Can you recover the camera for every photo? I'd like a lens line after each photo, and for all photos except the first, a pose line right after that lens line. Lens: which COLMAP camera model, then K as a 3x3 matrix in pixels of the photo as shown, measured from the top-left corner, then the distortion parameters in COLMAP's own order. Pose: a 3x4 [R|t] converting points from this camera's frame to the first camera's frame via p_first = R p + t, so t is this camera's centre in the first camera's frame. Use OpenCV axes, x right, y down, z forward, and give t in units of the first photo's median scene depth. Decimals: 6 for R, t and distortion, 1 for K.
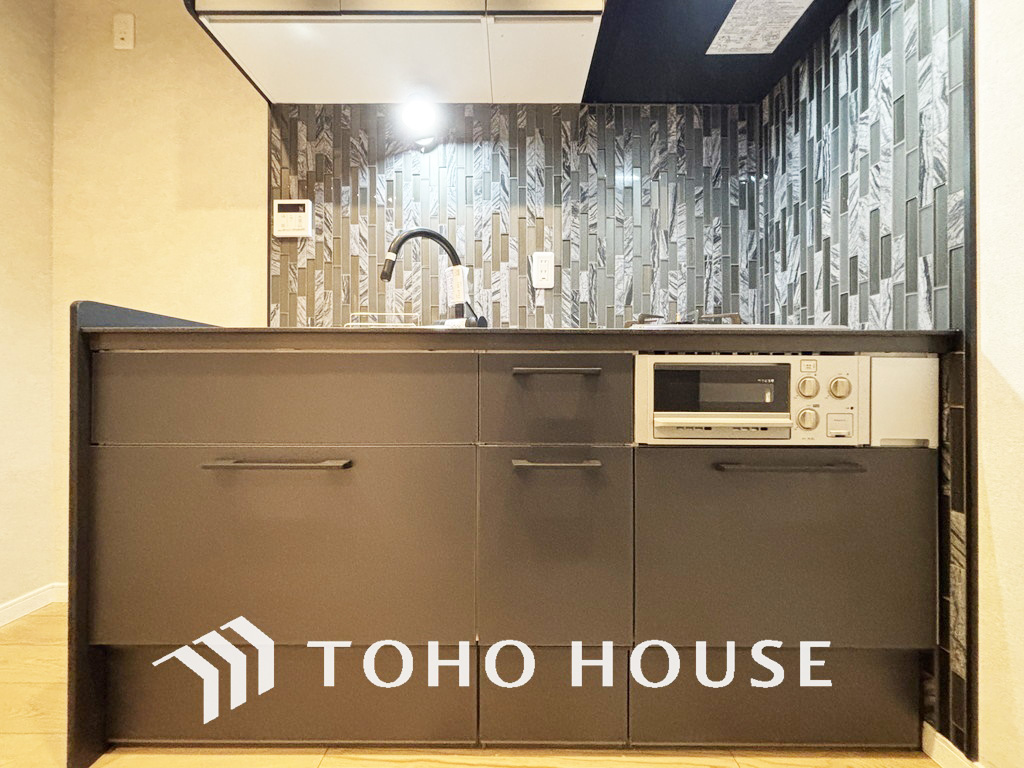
lens RADIAL K [[416.0, 0, 512.0], [0, 416.0, 384.0], [0, 0, 1]] dist [-0.000426, 0.000398]
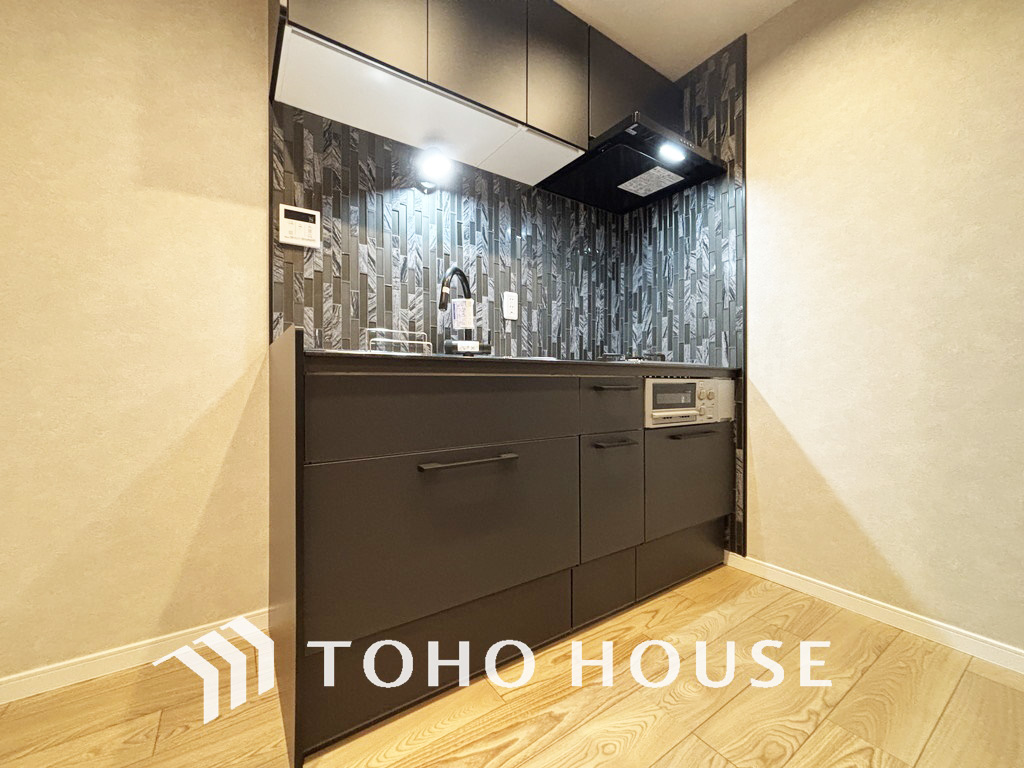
lens RADIAL K [[407.9, 0, 505.4], [0, 407.9, 387.6], [0, 0, 1]] dist [0.000471, 0.000023]
pose [[0.832756, -0.008356, 0.553577, -0.658177], [0.003354, 0.999944, 0.010048, -0.027415], [-0.553630, -0.006511, 0.832737, -0.069929]]
